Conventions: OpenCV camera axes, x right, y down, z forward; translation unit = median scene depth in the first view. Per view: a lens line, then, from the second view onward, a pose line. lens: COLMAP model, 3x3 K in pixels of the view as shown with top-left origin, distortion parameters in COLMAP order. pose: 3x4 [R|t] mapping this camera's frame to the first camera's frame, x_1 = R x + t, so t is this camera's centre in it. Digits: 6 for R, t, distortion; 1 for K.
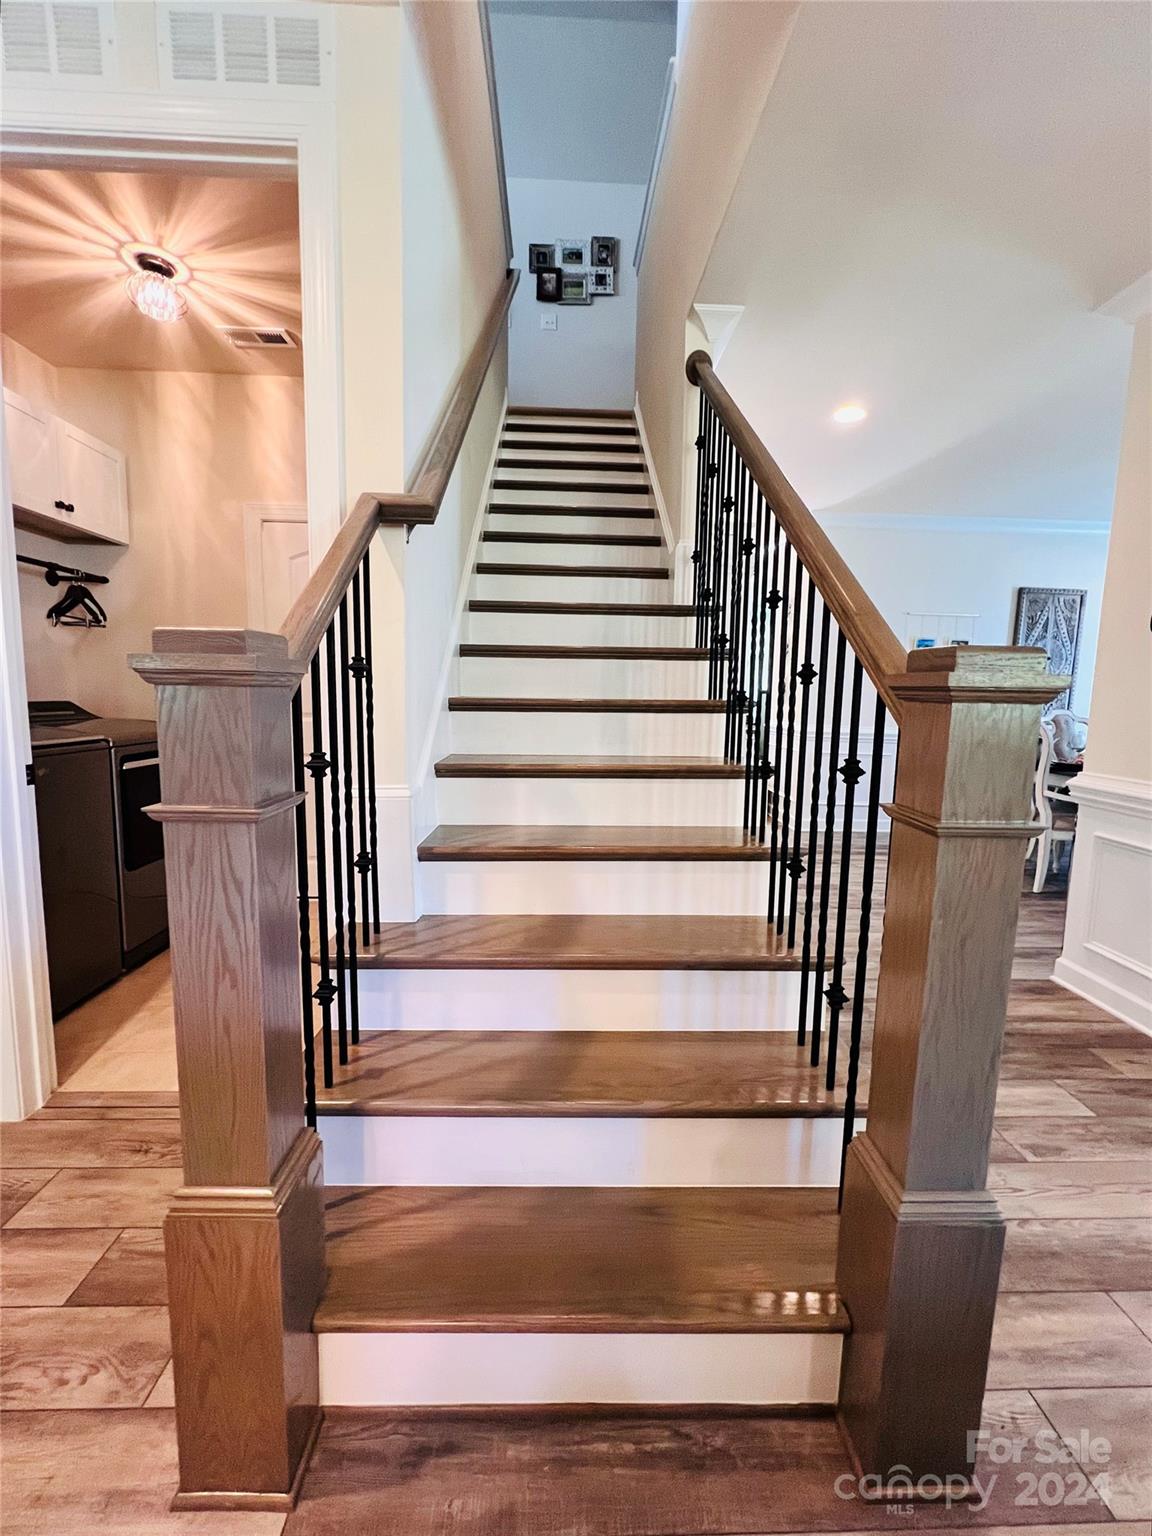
lens RADIAL K [[617.9, 0, 572.1], [0, 617.9, 762.4], [0, 0, 1]] dist [-0.002392, 0.000015]
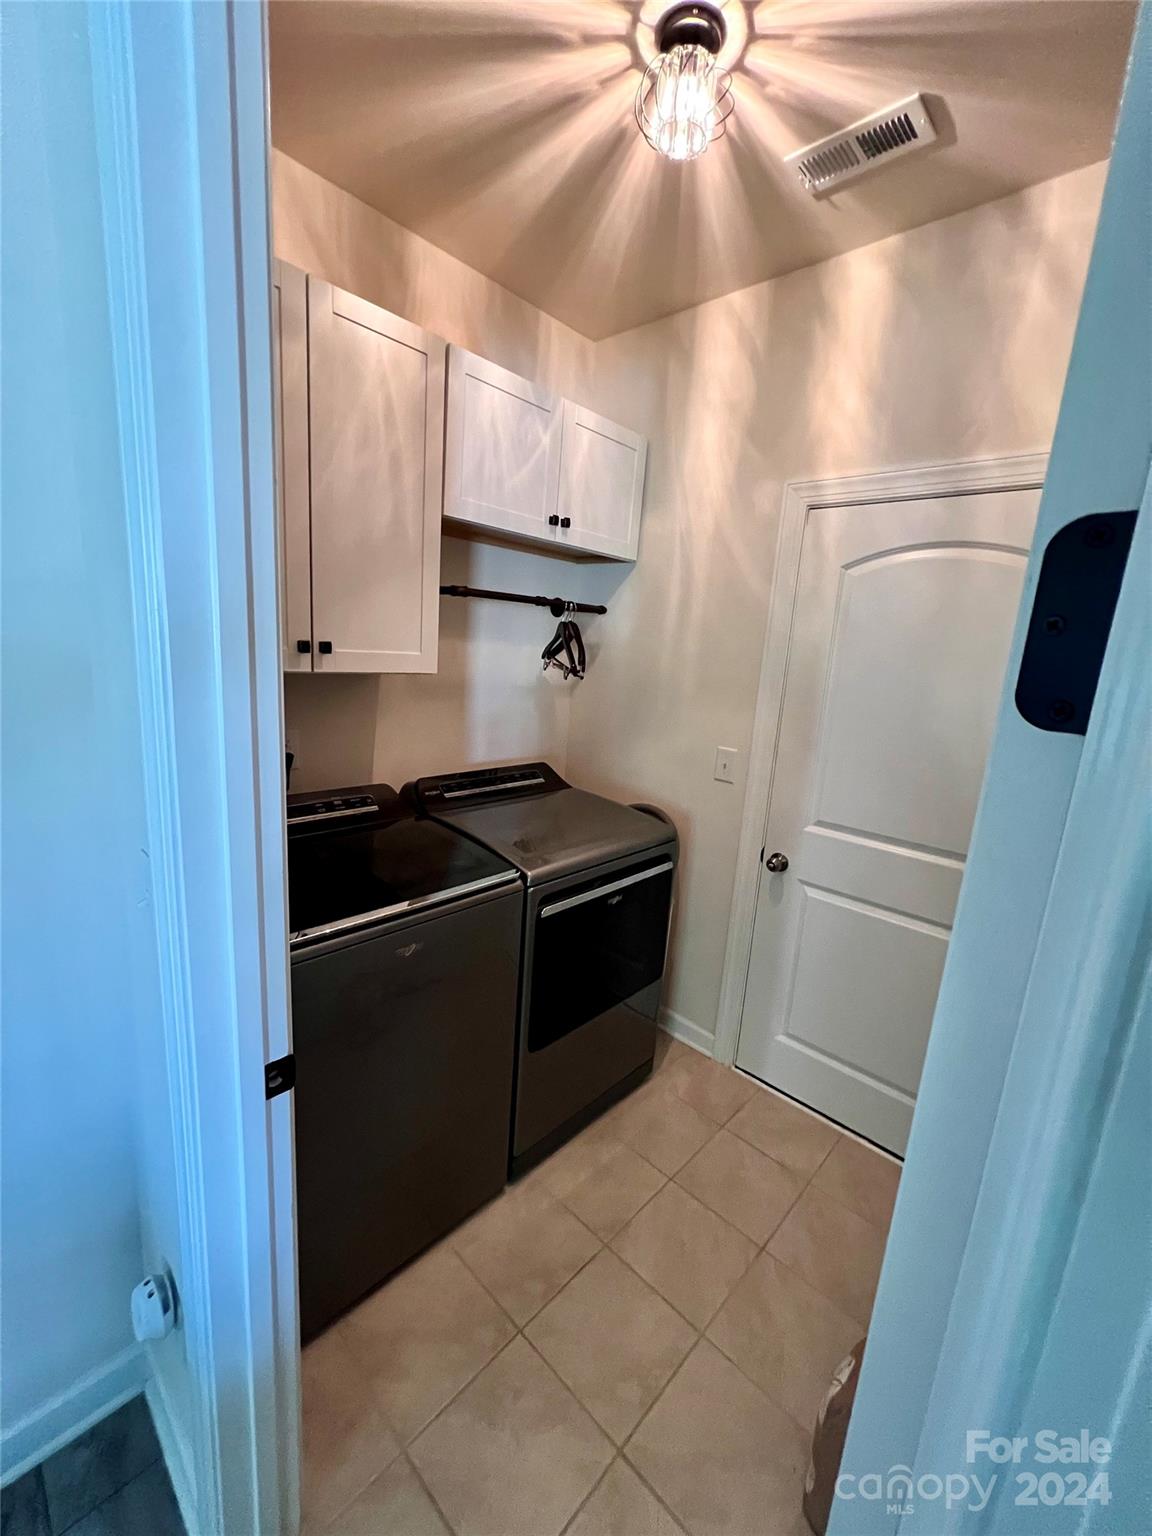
lens RADIAL K [[617.4, 0, 579.3], [0, 617.4, 767.1], [0, 0, 1]] dist [-0.001595, -0.000067]
pose [[0.706098, 0.166958, -0.688150, -0.211768], [-0.136368, 0.985677, 0.099219, -0.178725], [0.694860, 0.023783, 0.718752, 0.435544]]
